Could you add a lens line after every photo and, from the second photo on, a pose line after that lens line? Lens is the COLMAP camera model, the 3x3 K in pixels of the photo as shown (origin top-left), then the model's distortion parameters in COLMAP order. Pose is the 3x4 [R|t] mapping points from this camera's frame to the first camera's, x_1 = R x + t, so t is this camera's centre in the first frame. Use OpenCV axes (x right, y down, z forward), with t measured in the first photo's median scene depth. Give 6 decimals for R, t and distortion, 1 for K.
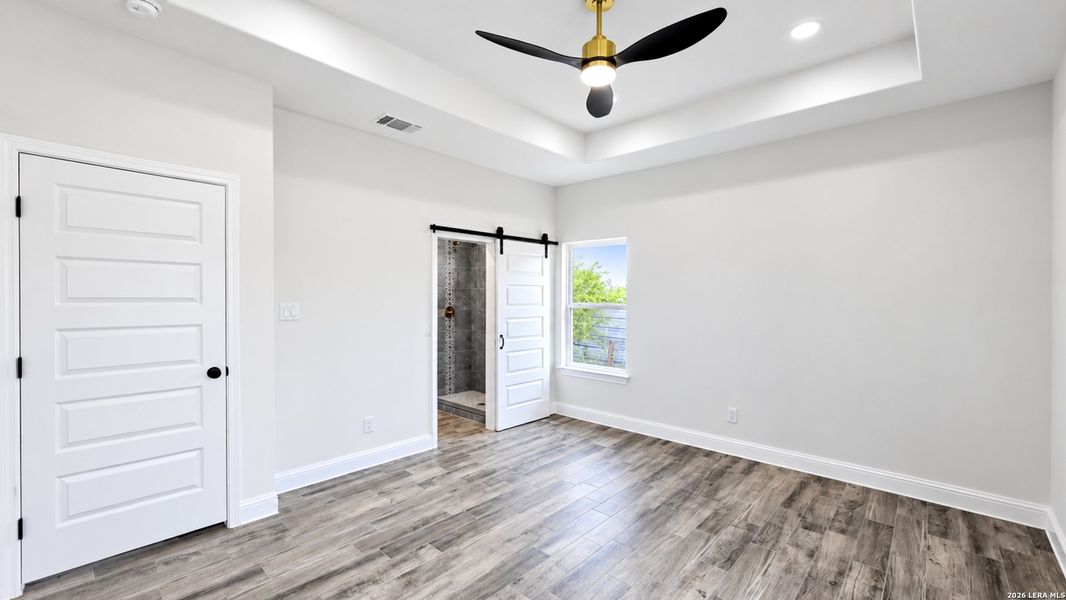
lens RADIAL K [[449.0, 0, 533.0], [0, 449.0, 300.0], [0, 0, 1]] dist [-0.001368, -0.000157]
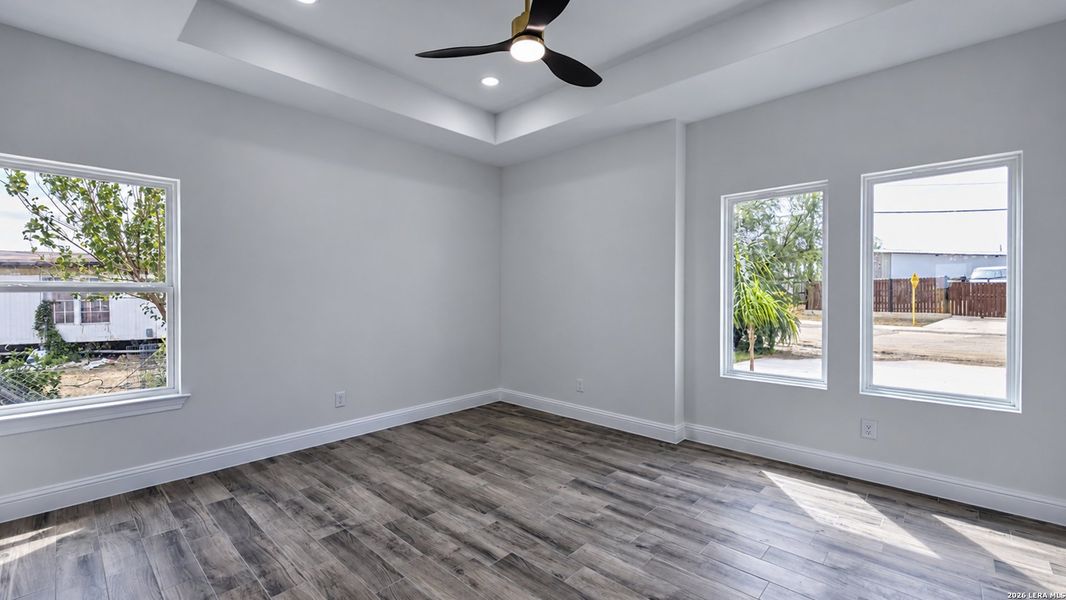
lens RADIAL K [[426.3, 0, 533.0], [0, 426.3, 300.0], [0, 0, 1]] dist [-0.000482, -0.000017]
pose [[-0.018683, -0.014754, 0.999717, -0.600664], [0.004182, 0.999881, 0.014835, 0.027696], [-0.999817, 0.004458, -0.018619, 0.697621]]
